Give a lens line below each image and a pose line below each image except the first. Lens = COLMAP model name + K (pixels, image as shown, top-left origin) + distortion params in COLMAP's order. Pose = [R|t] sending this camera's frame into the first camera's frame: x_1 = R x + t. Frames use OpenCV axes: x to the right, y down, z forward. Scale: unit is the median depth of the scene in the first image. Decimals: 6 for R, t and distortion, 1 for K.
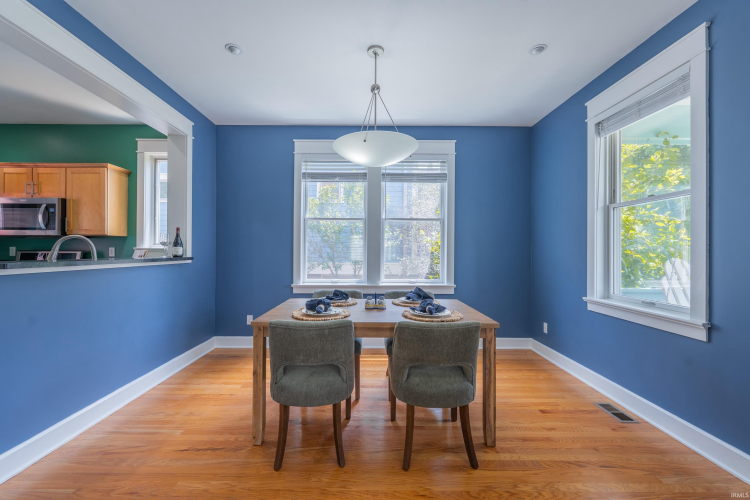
lens RADIAL K [[305.9, 0, 369.6], [0, 305.9, 249.8], [0, 0, 1]] dist [-0.000617, -0.000078]
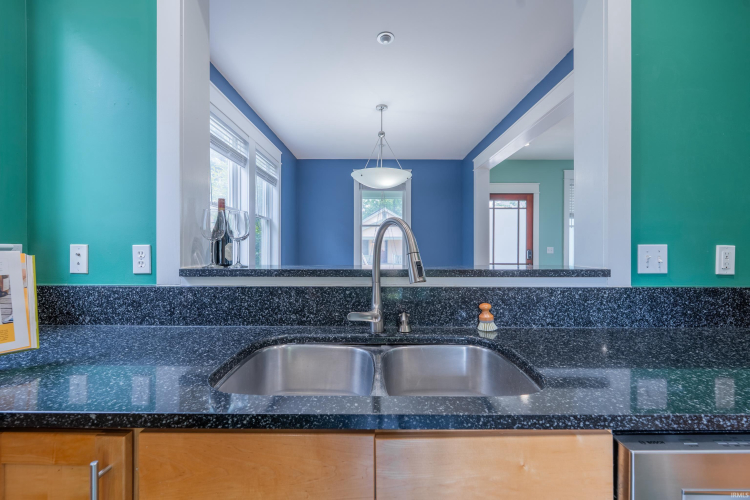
lens RADIAL K [[303.6, 0, 375.2], [0, 303.6, 249.0], [0, 0, 1]] dist [0.003922, -0.000038]
pose [[0.008242, -0.005906, 0.999949, -0.897570], [-0.004678, 0.999971, 0.005945, 0.000689], [-0.999955, -0.004727, 0.008214, 0.645582]]
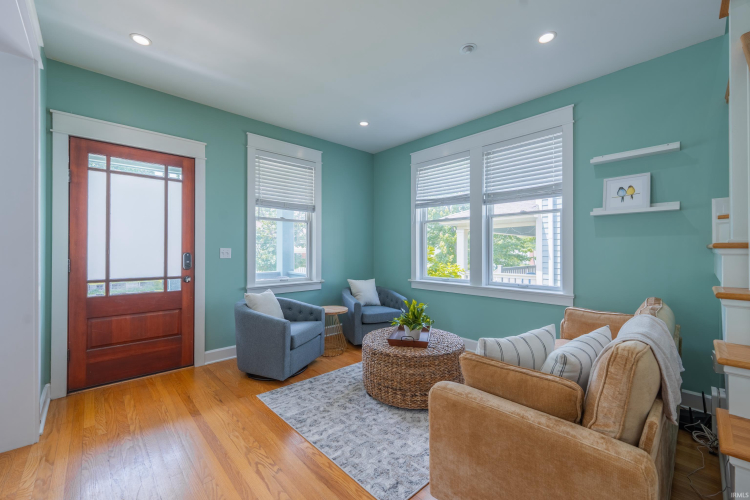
lens RADIAL K [[303.6, 0, 375.2], [0, 303.6, 249.0], [0, 0, 1]] dist [0.003922, -0.000038]
pose [[-0.680118, -0.002769, 0.733097, -0.428710], [-0.006637, 0.999975, -0.002379, -0.002143], [-0.733072, -0.006484, -0.680120, 0.122112]]
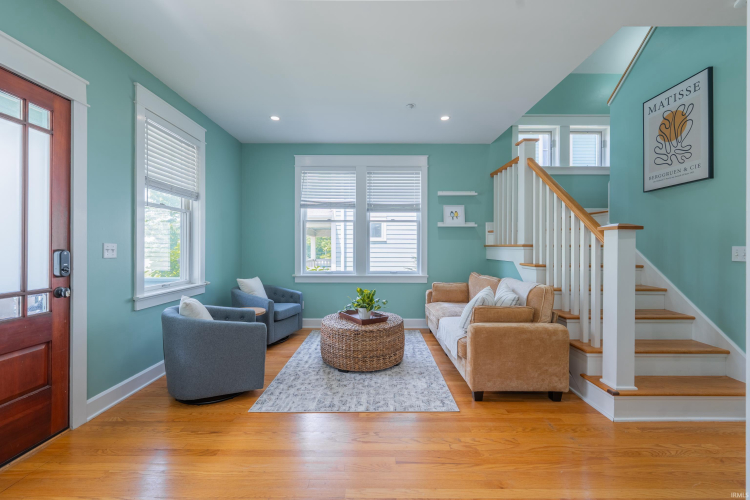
lens RADIAL K [[300.2, 0, 375.0], [0, 300.2, 250.0], [0, 0, 1]] dist [-0.006172, -0.000119]
pose [[-0.999959, -0.008073, 0.004165, 0.000343], [-0.008056, 0.999960, 0.003984, 0.003318], [-0.004197, 0.003951, -0.999983, 0.440240]]
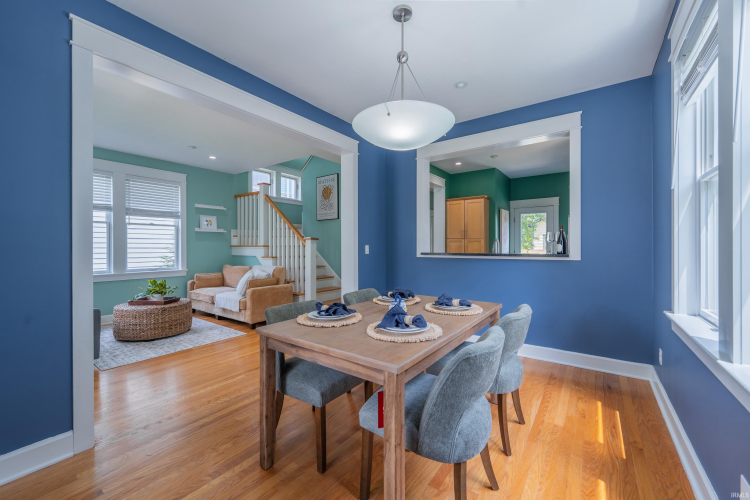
lens RADIAL K [[303.6, 0, 375.2], [0, 303.6, 249.0], [0, 0, 1]] dist [0.003922, -0.000038]
pose [[-0.590897, 0.000502, -0.806747, 0.472862], [0.000841, 1.000000, 0.000006, 0.005335], [0.806747, -0.000675, -0.590897, 0.914000]]
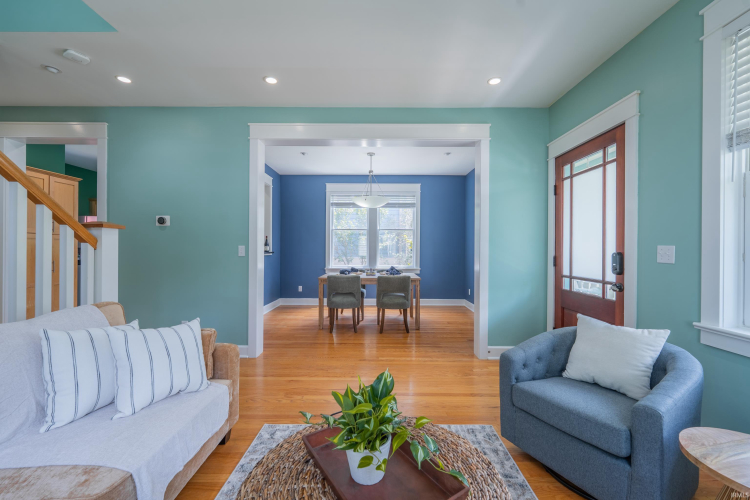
lens RADIAL K [[303.6, 0, 375.2], [0, 303.6, 249.0], [0, 0, 1]] dist [0.003922, -0.000038]
pose [[0.999974, -0.000737, -0.007121, 0.040472], [0.000770, 0.999989, 0.004636, -0.000993], [0.007118, -0.004641, 0.999964, -0.707158]]
